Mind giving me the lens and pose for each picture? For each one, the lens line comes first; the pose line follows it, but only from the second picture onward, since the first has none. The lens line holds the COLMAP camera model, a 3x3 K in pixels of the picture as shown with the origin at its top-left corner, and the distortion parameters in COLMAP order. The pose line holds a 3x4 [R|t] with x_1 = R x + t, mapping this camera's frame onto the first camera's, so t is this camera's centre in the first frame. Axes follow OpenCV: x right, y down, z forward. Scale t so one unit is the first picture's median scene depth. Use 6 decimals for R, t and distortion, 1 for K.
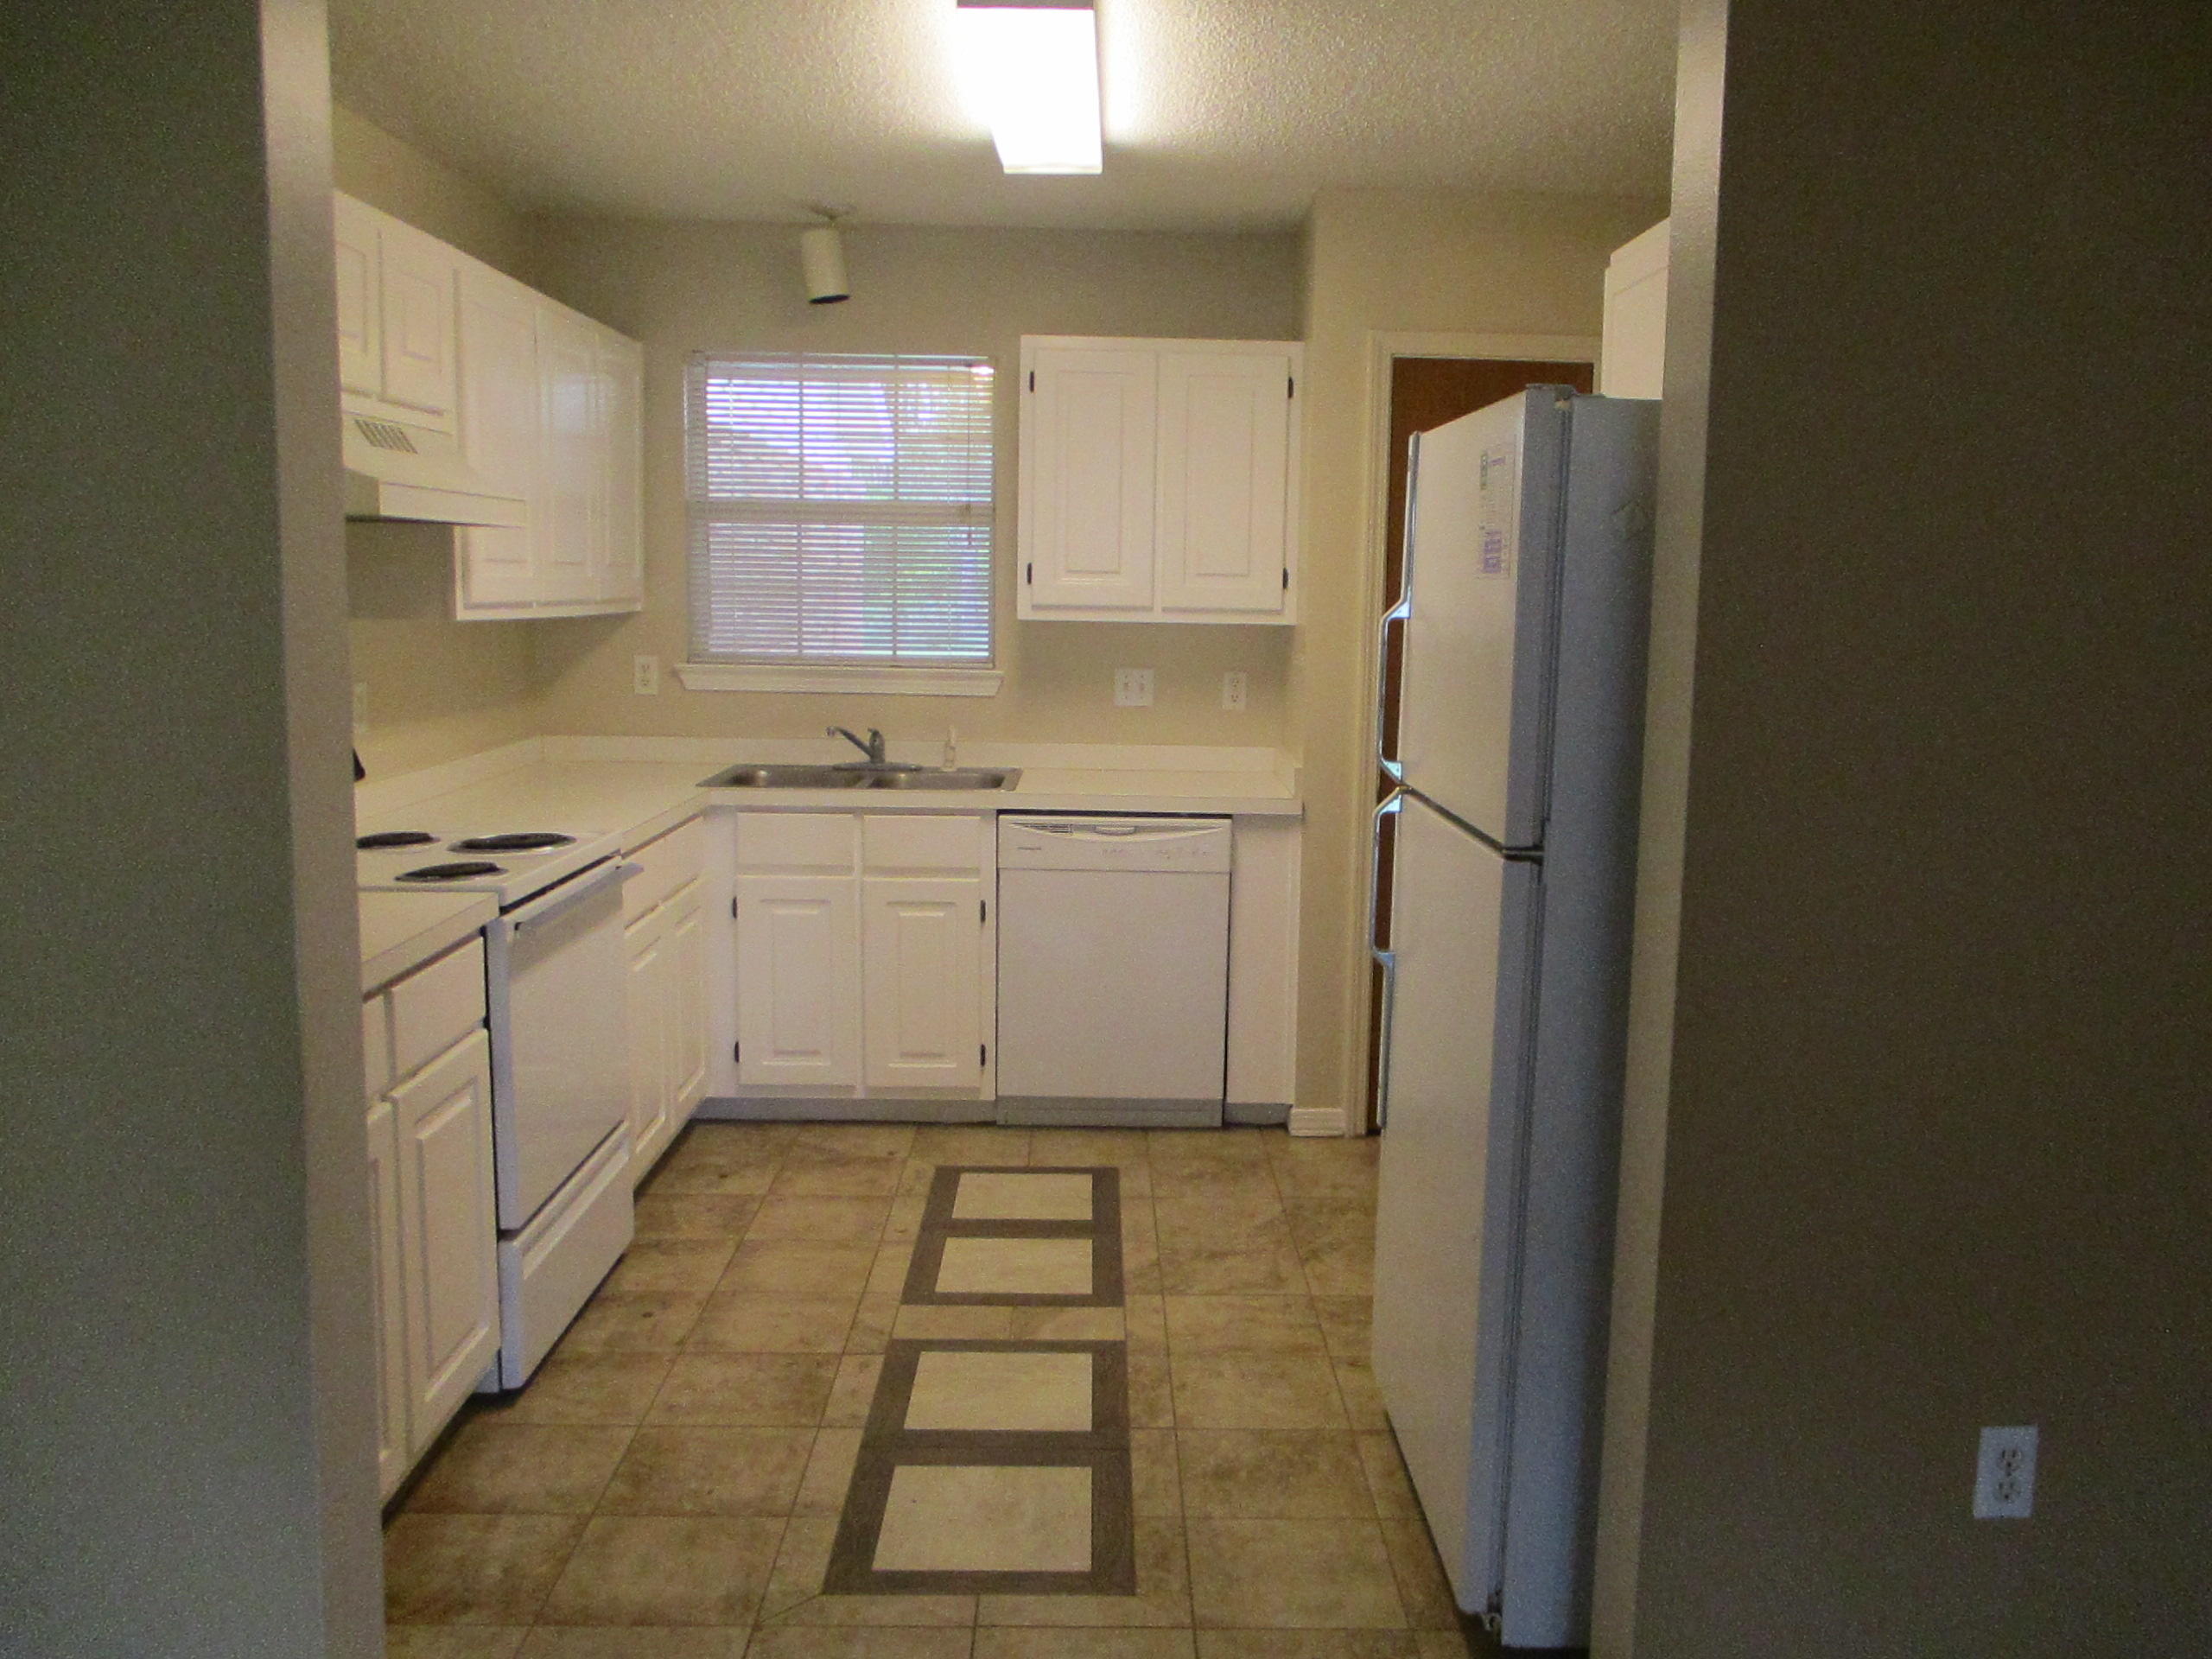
lens RADIAL K [[1821.2, 0, 1149.7], [0, 1821.2, 811.8], [0, 0, 1]] dist [-0.038151, 0.014782]
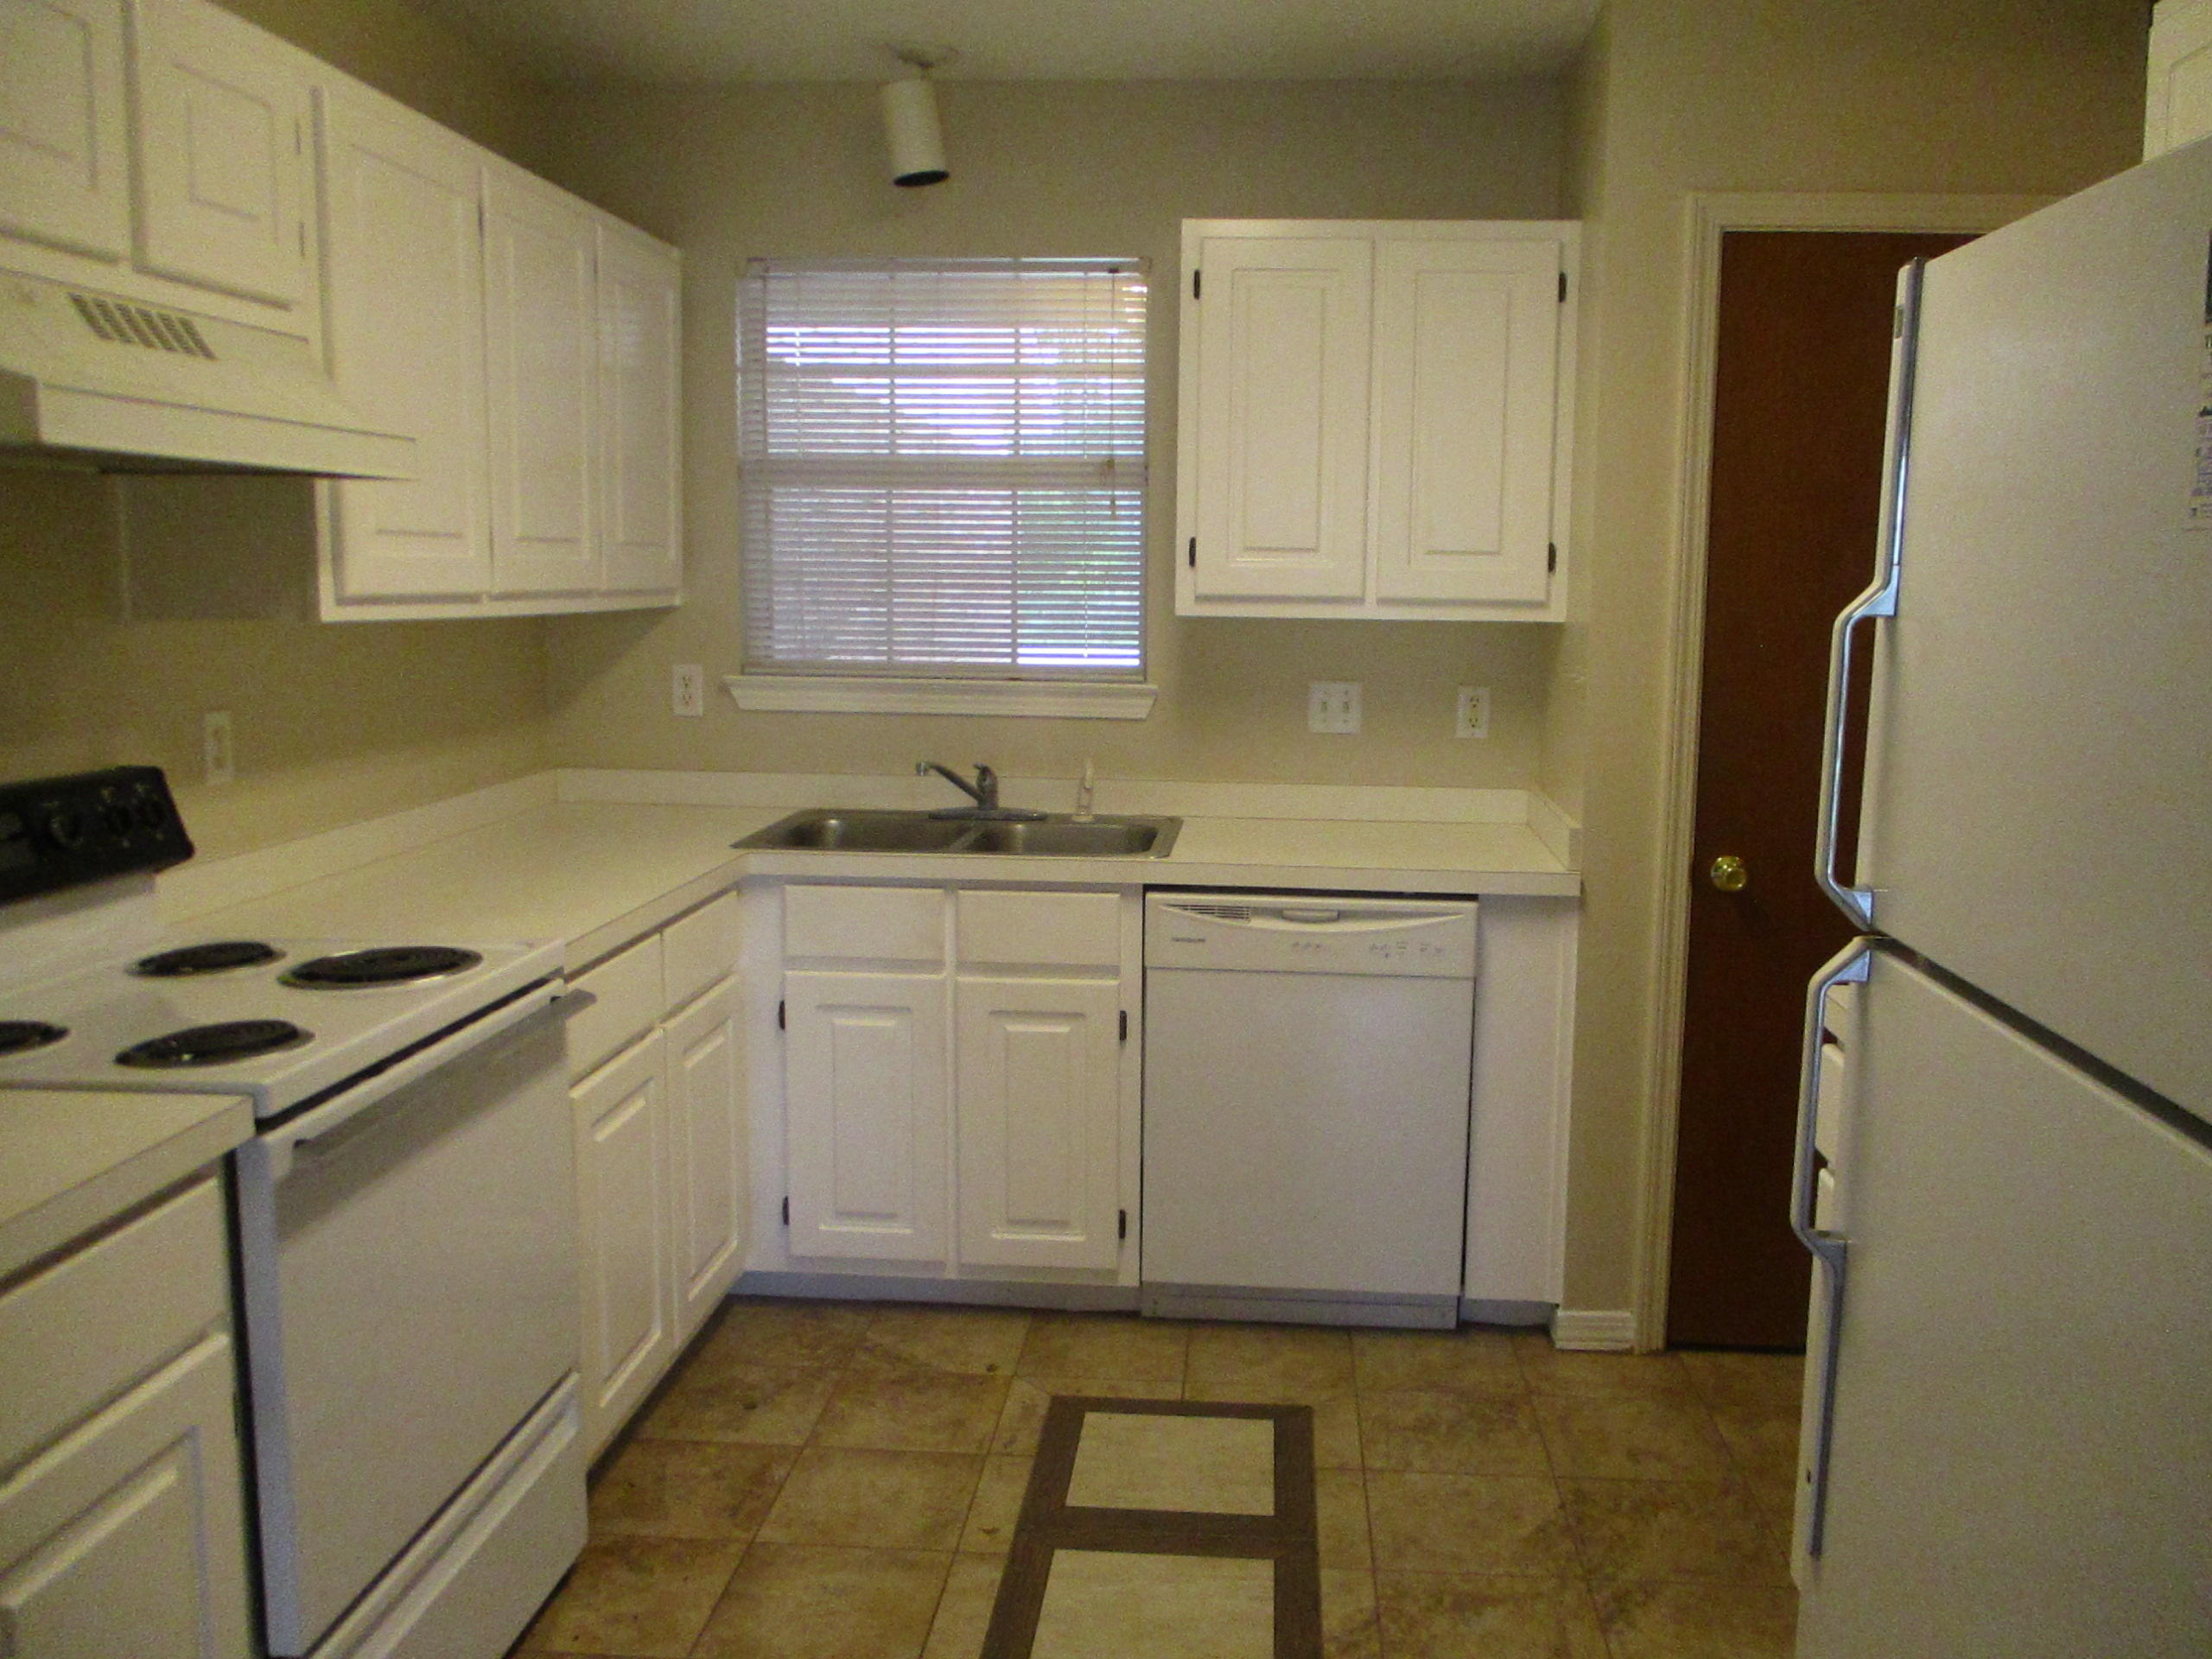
lens RADIAL K [[1821.2, 0, 1149.7], [0, 1821.2, 811.8], [0, 0, 1]] dist [-0.038151, 0.014782]
pose [[0.995126, 0.007146, -0.098353, -0.011824], [-0.006737, 0.999967, 0.004491, -0.032707], [0.098382, -0.003806, 0.995141, 0.294734]]
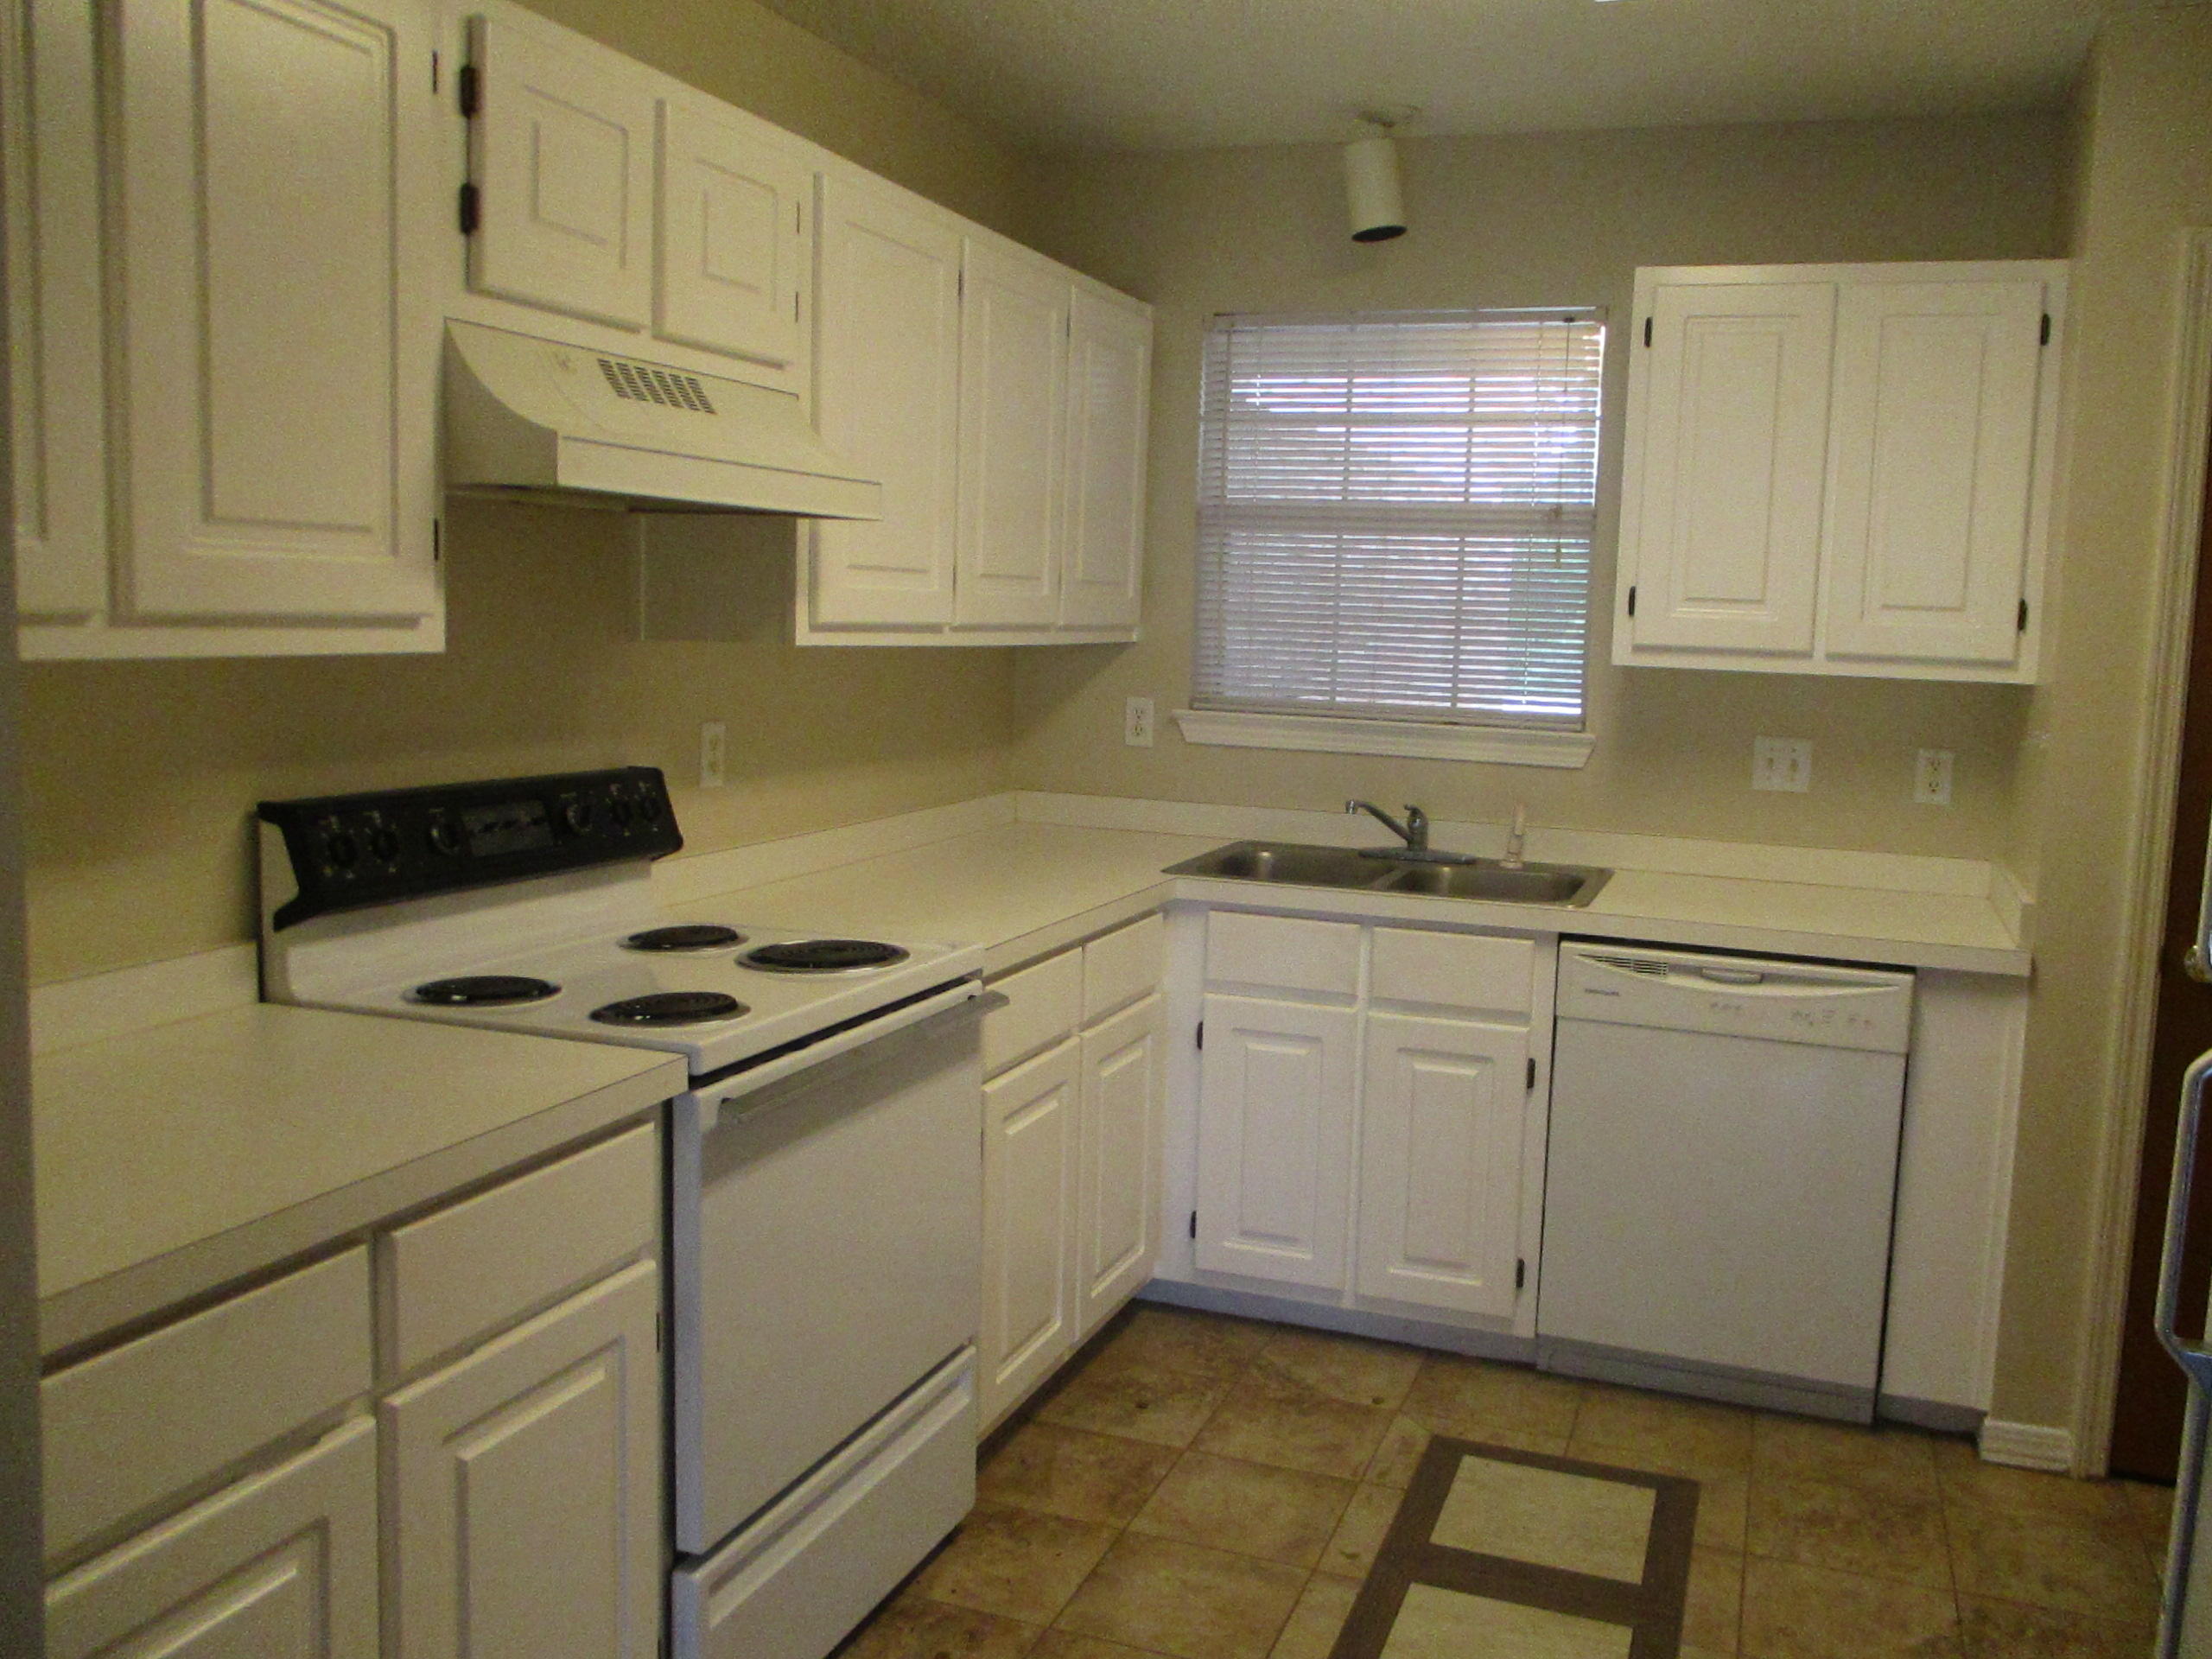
lens RADIAL K [[1821.2, 0, 1149.7], [0, 1821.2, 811.8], [0, 0, 1]] dist [-0.038151, 0.014782]
pose [[0.930857, 0.054130, -0.361351, 0.020628], [-0.062232, 0.998003, -0.010814, -0.030628], [0.360044, 0.032554, 0.932367, 0.284981]]
